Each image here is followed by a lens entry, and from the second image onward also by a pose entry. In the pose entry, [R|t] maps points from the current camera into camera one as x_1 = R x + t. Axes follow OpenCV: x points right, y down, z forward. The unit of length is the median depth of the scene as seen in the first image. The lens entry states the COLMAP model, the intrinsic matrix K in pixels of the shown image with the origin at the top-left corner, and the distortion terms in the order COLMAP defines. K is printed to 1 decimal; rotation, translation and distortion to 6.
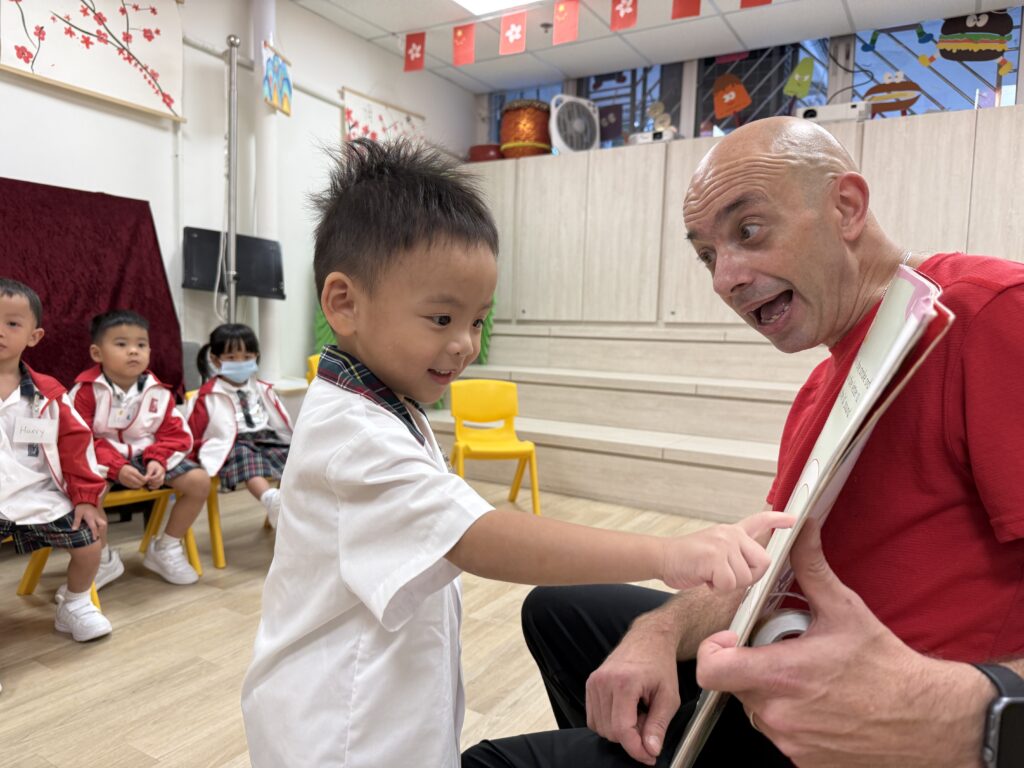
lens RADIAL K [[728.8, 0, 517.6], [0, 728.8, 391.0], [0, 0, 1]] dist [0.013888, -0.026212]
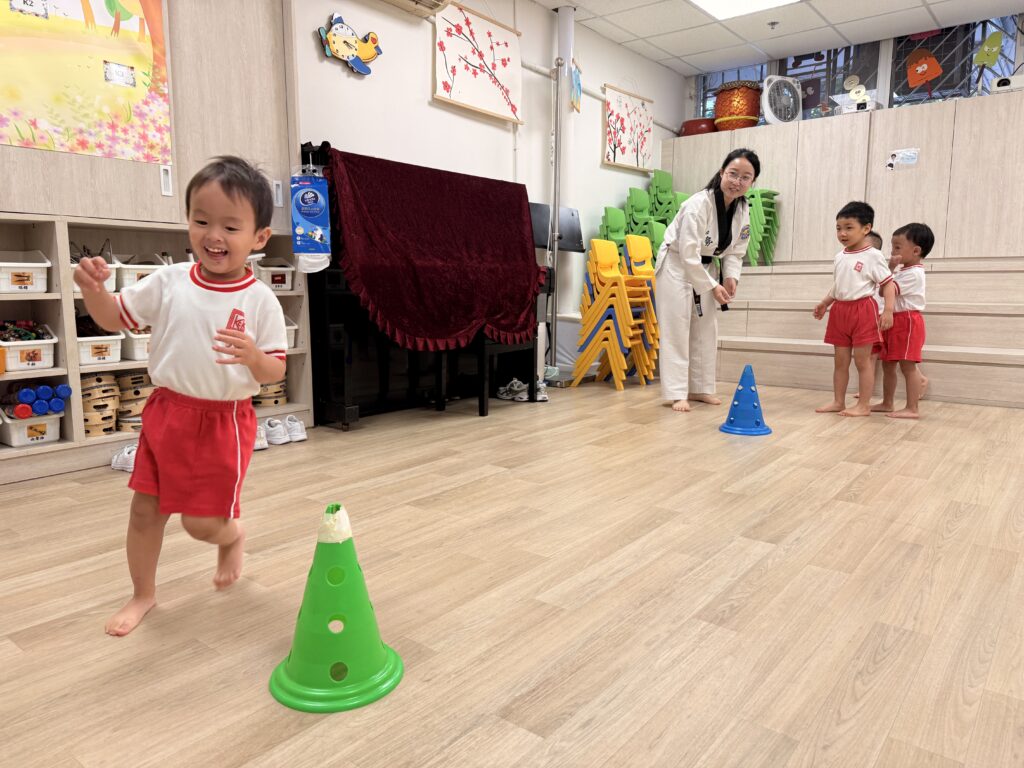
lens RADIAL K [[728.8, 0, 501.9], [0, 728.8, 389.3], [0, 0, 1]] dist [0.013888, -0.026212]
pose [[0.990698, -0.015117, -0.135236, -0.249012], [0.021719, 0.998636, 0.047478, 0.052521], [0.134333, -0.049973, 0.989675, -0.312949]]
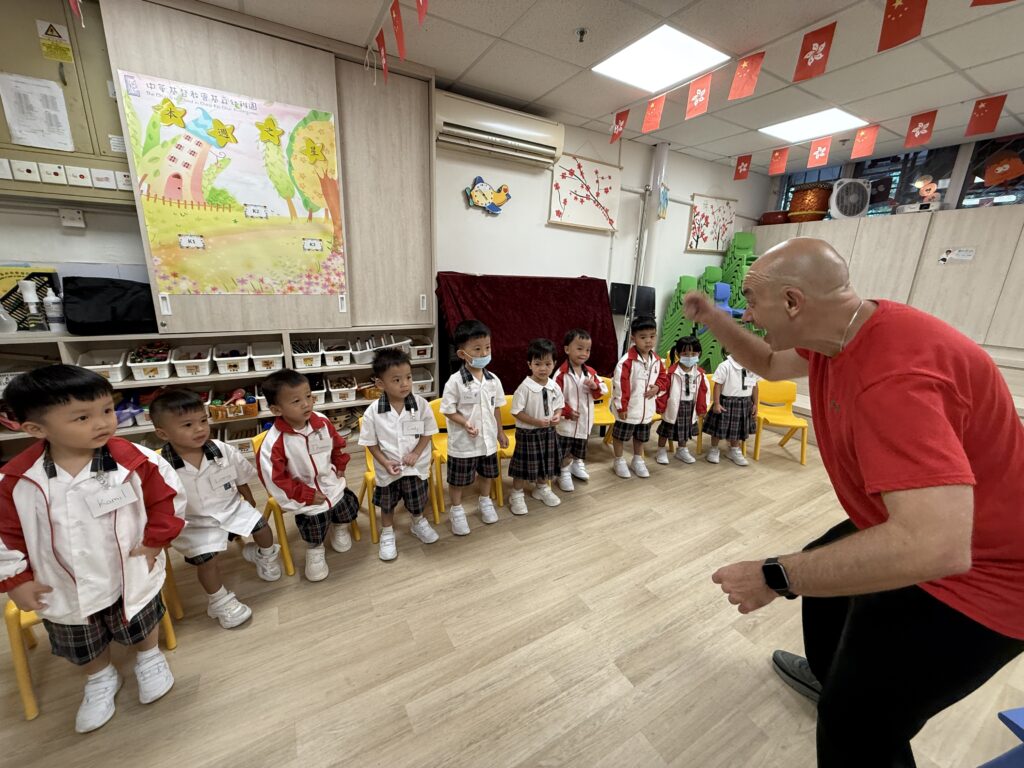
lens RADIAL K [[408.4, 0, 508.5], [0, 408.4, 380.5], [0, 0, 1]] dist [-0.003439, 0.001659]
pose [[0.874651, 0.119479, -0.469798, -0.110336], [-0.046931, 0.985468, 0.163250, -0.104252], [0.482476, -0.120738, 0.867548, -0.140935]]
